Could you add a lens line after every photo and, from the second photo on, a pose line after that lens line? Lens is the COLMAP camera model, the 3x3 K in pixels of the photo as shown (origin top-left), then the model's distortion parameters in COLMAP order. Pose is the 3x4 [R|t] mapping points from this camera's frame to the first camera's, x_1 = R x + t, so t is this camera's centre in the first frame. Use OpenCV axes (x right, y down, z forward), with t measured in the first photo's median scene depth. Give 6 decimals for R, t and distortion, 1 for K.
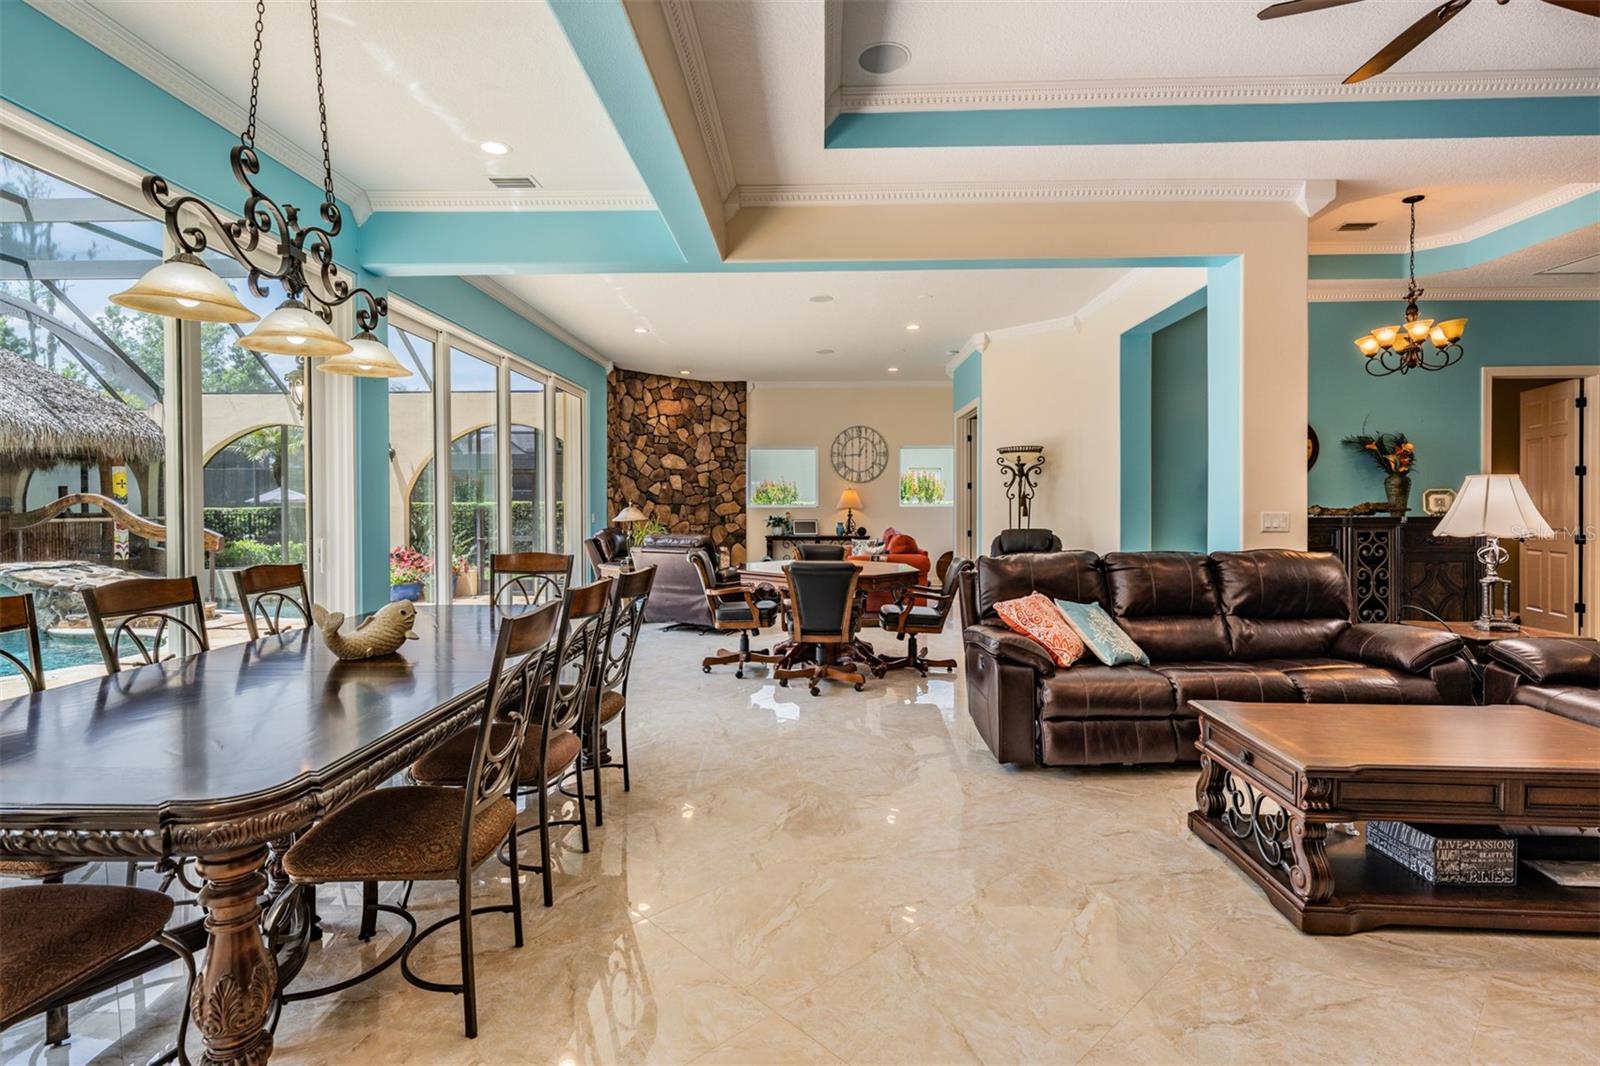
lens RADIAL K [[770.6, 0, 795.2], [0, 770.6, 516.4], [0, 0, 1]] dist [-0.000235, -0.000416]
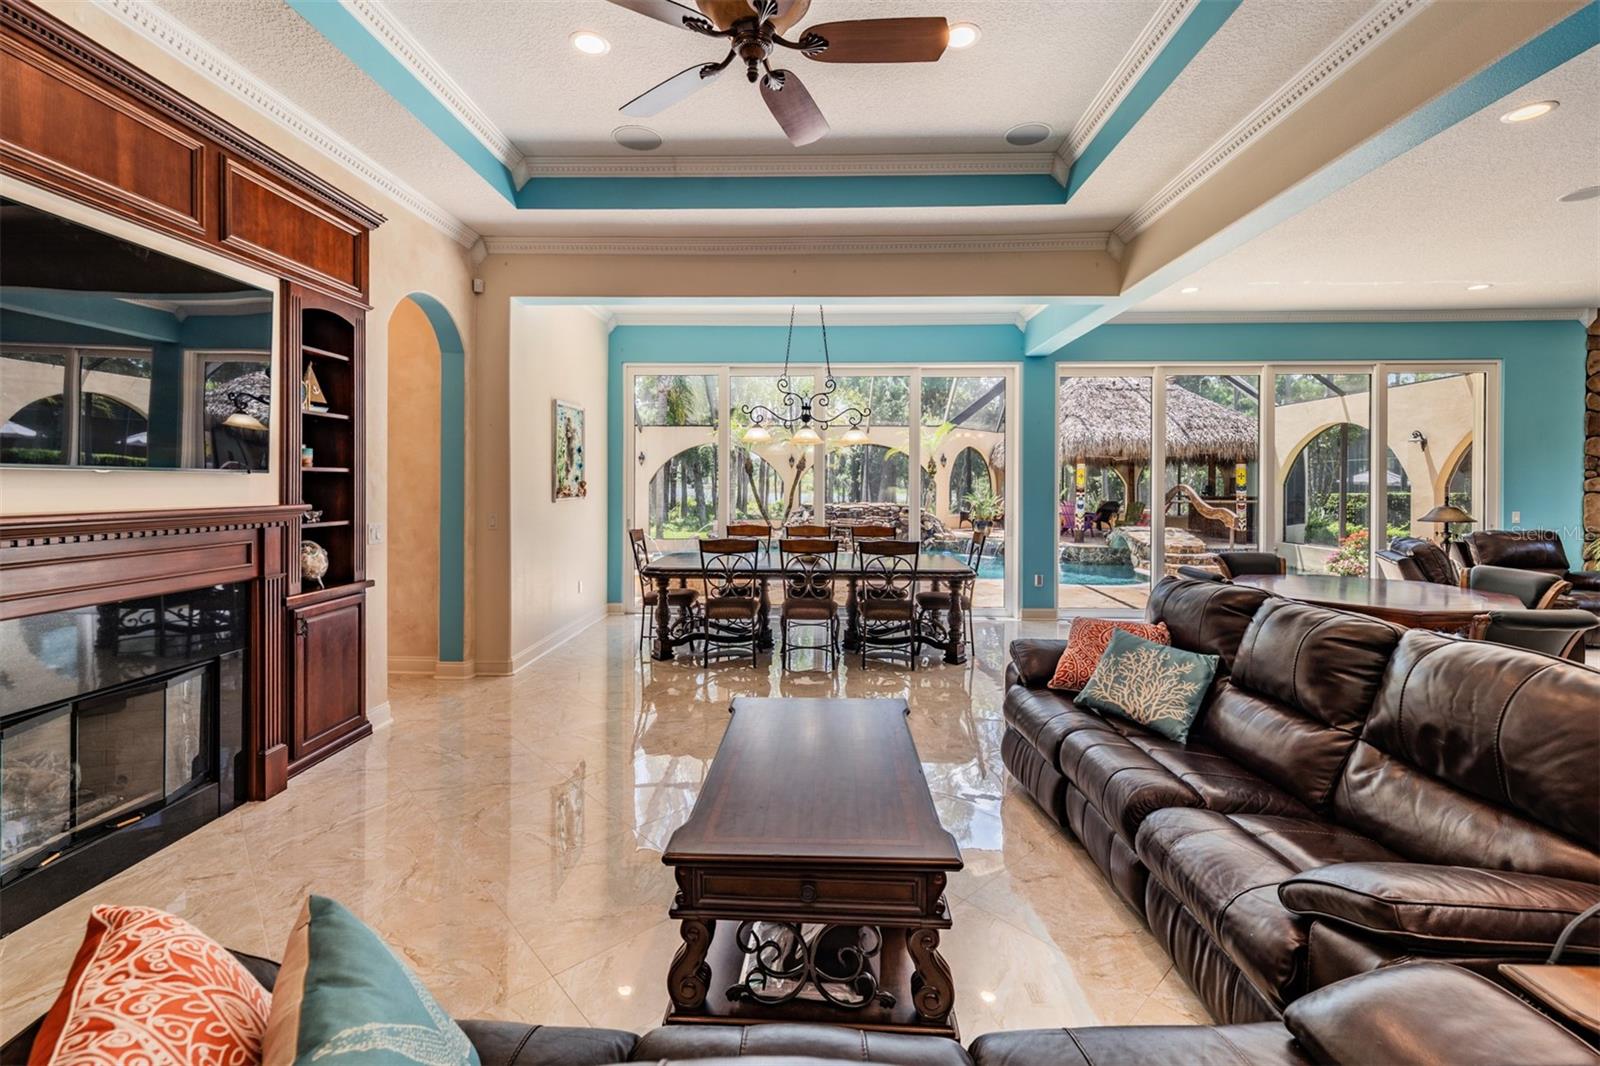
lens RADIAL K [[675.8, 0, 793.0], [0, 675.8, 488.7], [0, 0, 1]] dist [0.000312, -0.000251]
pose [[-0.004067, 0.008472, -0.999956, 0.384474], [-0.017463, 0.999811, 0.008542, -0.017867], [0.999839, 0.017497, -0.003918, 0.217522]]
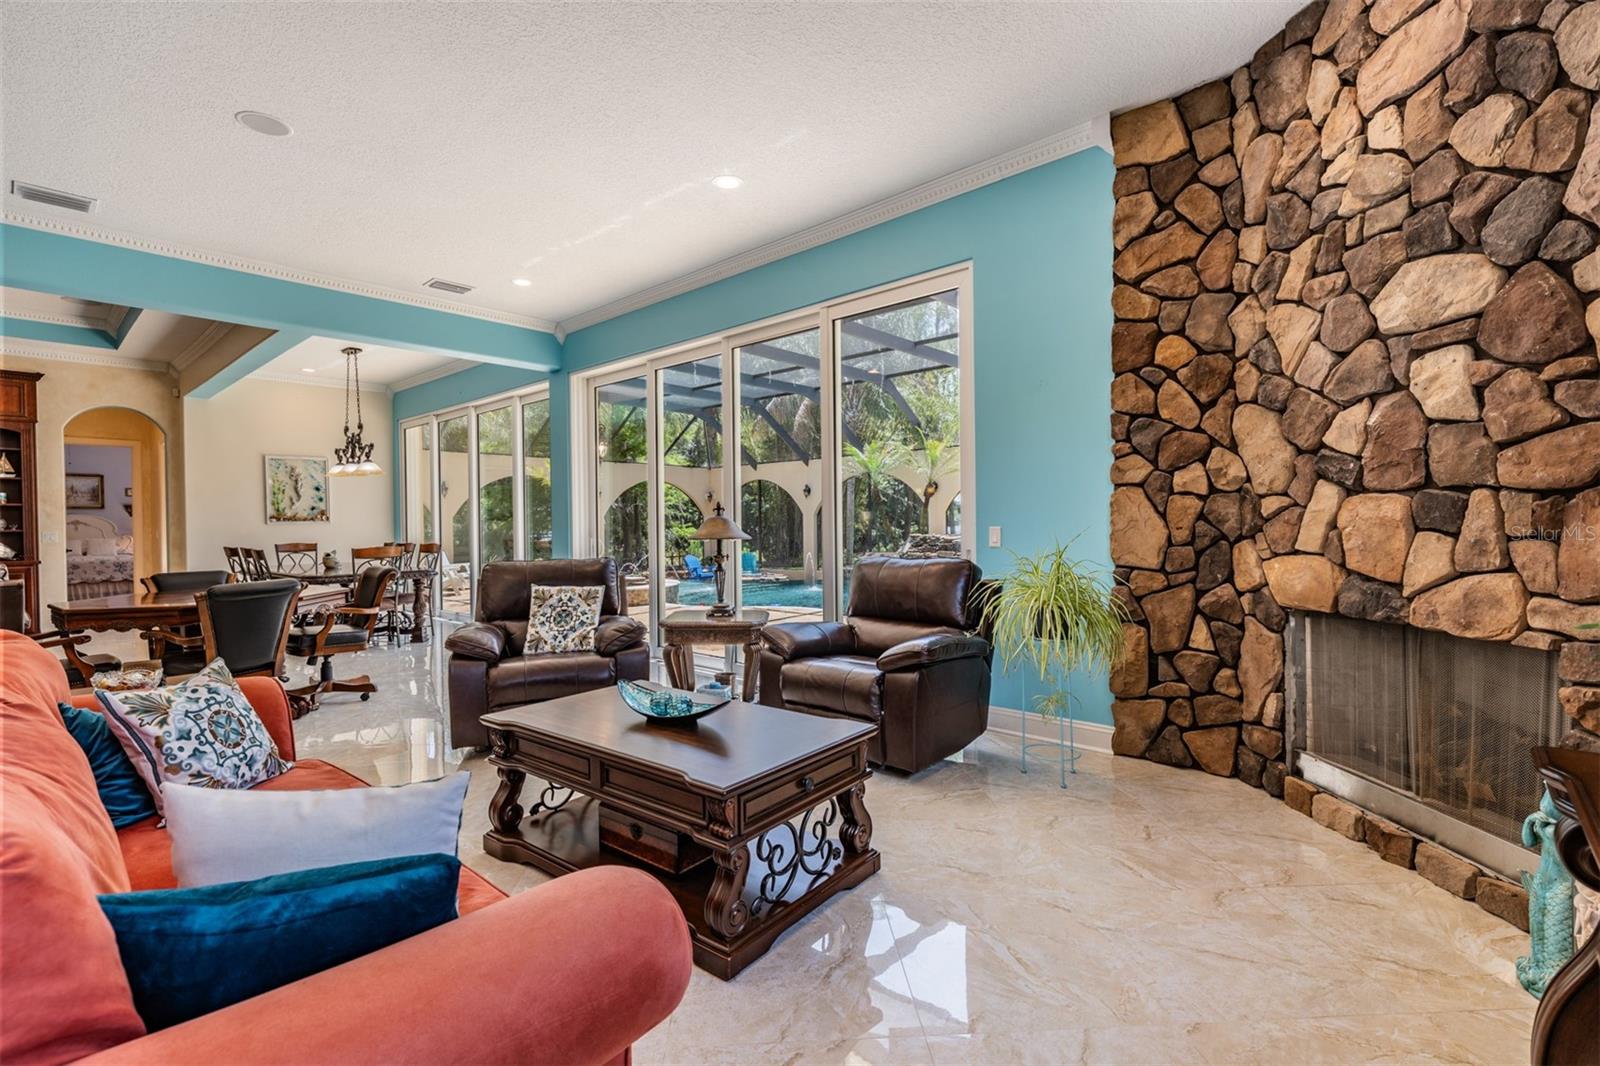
lens RADIAL K [[729.7, 0, 800.0], [0, 729.7, 533.0], [0, 0, 1]] dist [0.002008, -0.000207]
pose [[-0.647989, 0.013258, -0.761535, 0.116137], [-0.002237, 0.999811, 0.019309, -0.007144], [0.761647, 0.014215, -0.647837, 1.030225]]
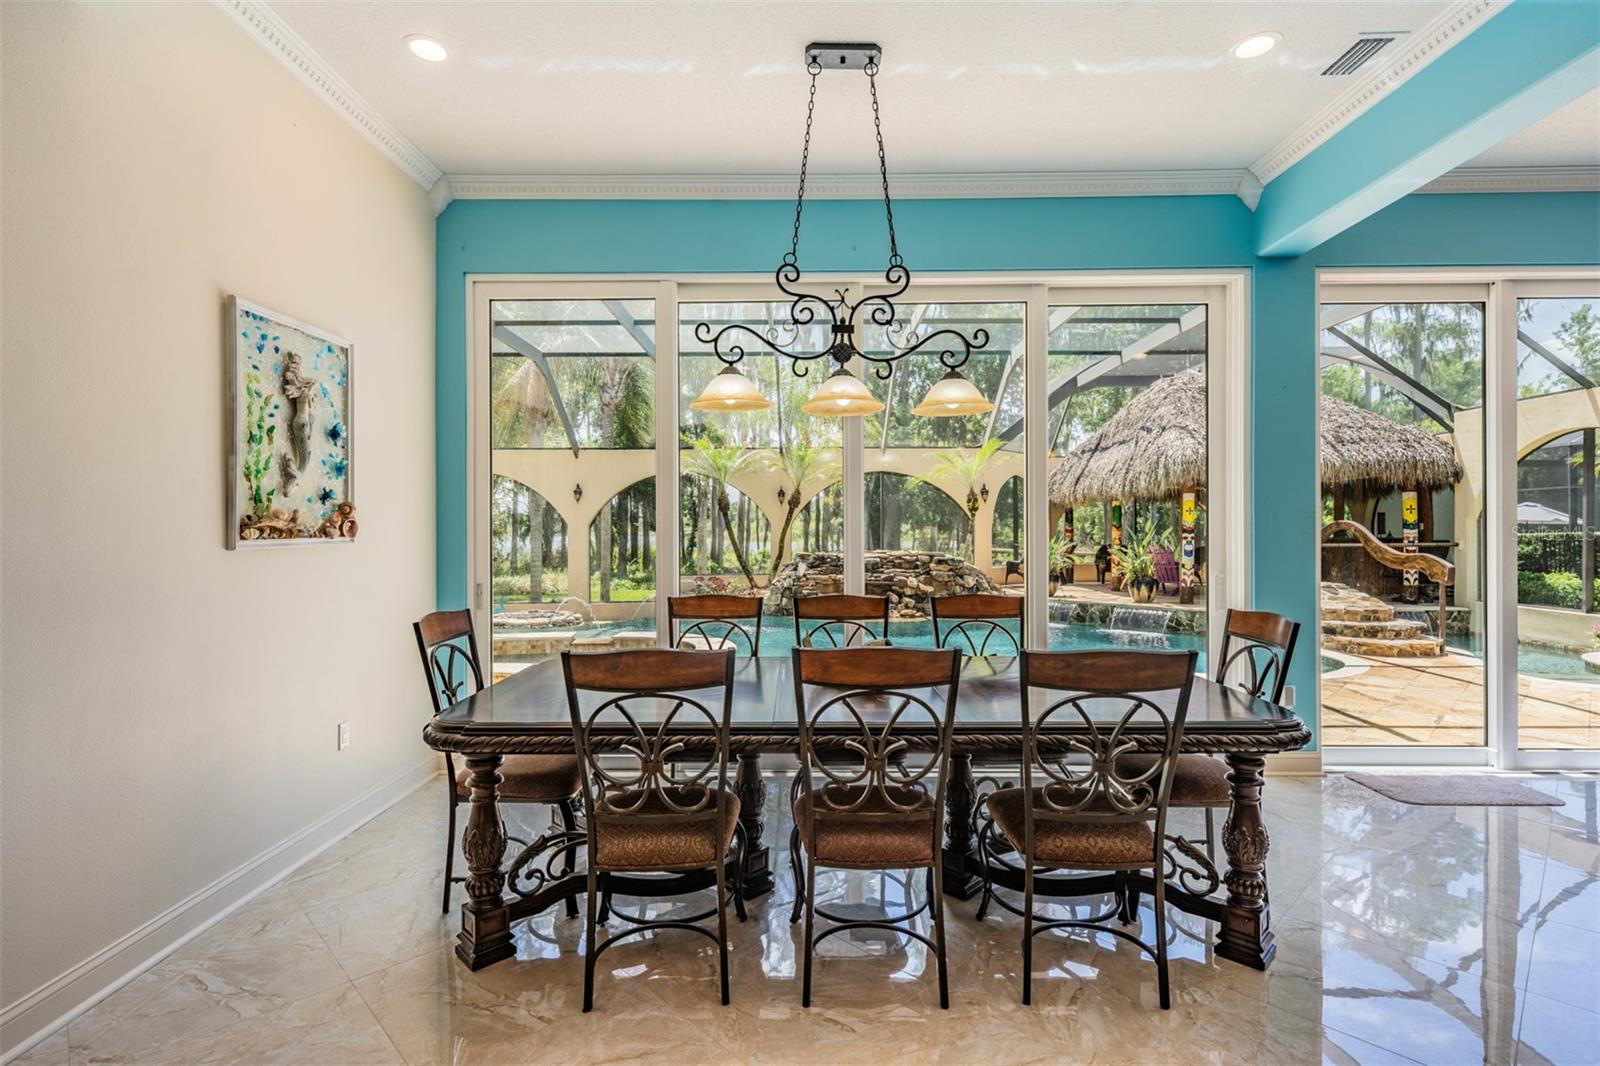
lens RADIAL K [[770.8, 0, 796.6], [0, 770.8, 531.9], [0, 0, 1]] dist [0.002469, 0.000080]
pose [[0.021703, 0.002168, -0.999762, 0.117847], [-0.010246, 0.999946, 0.001946, -0.007606], [0.999712, 0.010202, 0.021724, 0.203961]]
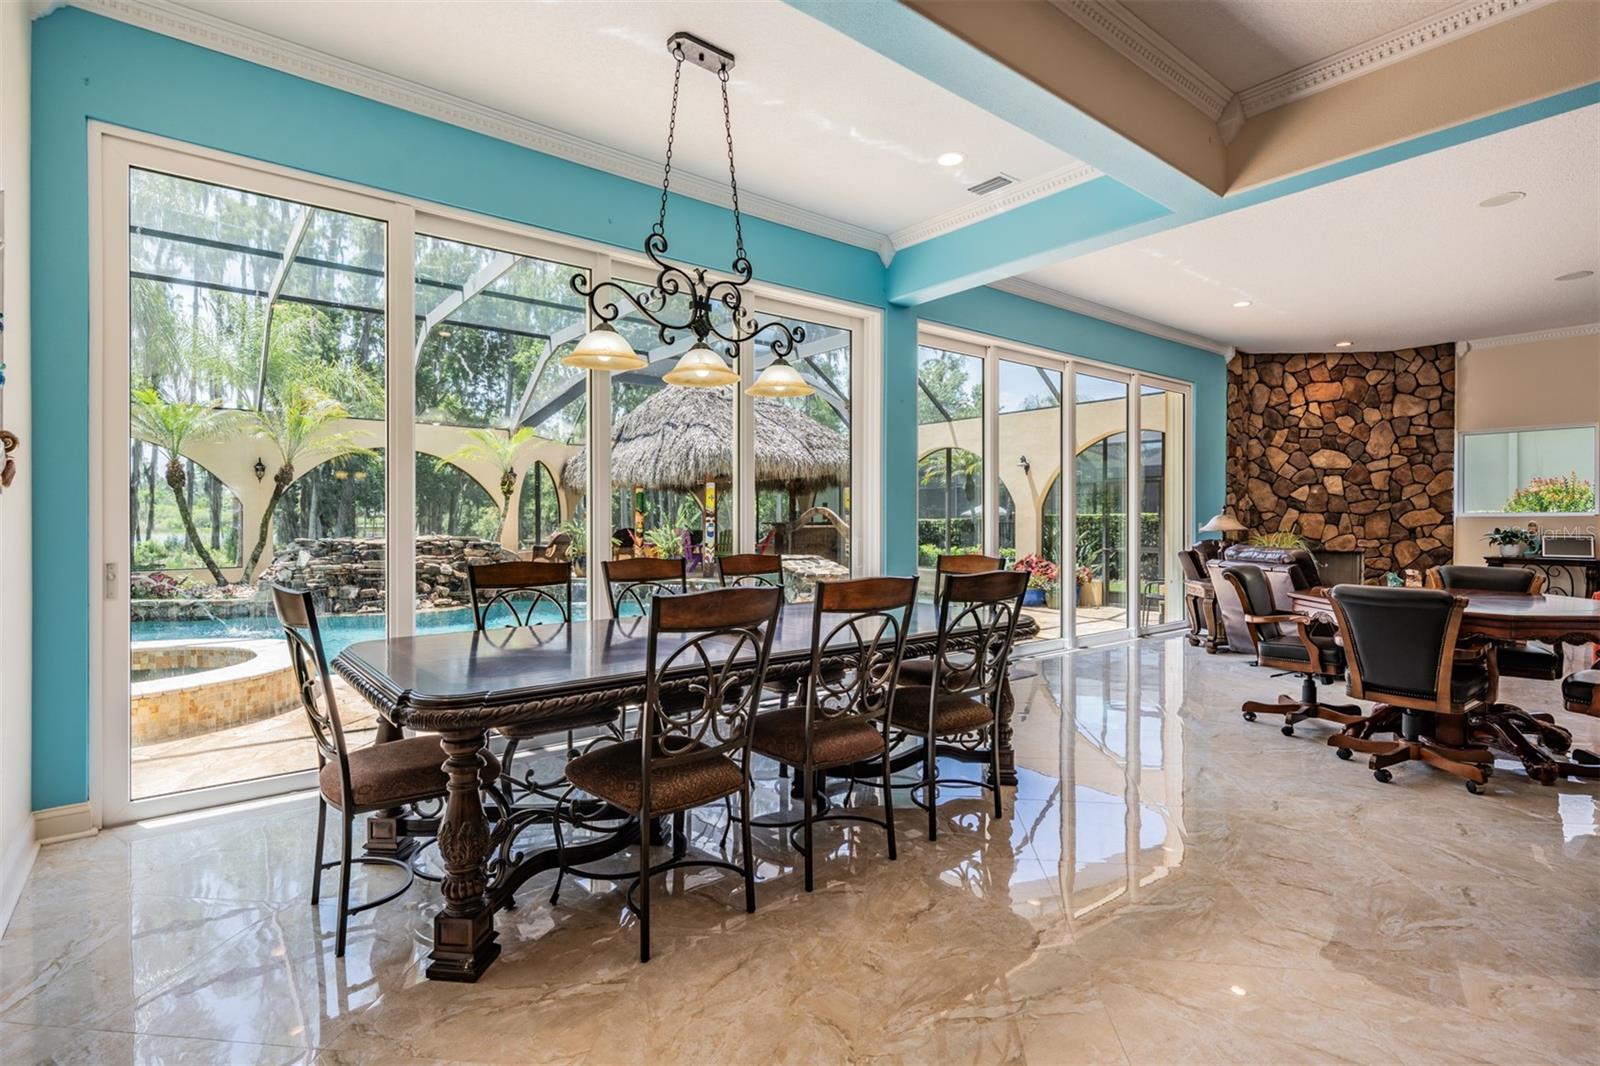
lens RADIAL K [[769.0, 0, 794.8], [0, 769.0, 523.6], [0, 0, 1]] dist [0.001453, 0.000465]
pose [[0.646809, 0.004728, -0.762637, 0.093931], [-0.011124, 0.999933, -0.003235, 0.004401], [0.762571, 0.010576, 0.646818, 0.067513]]
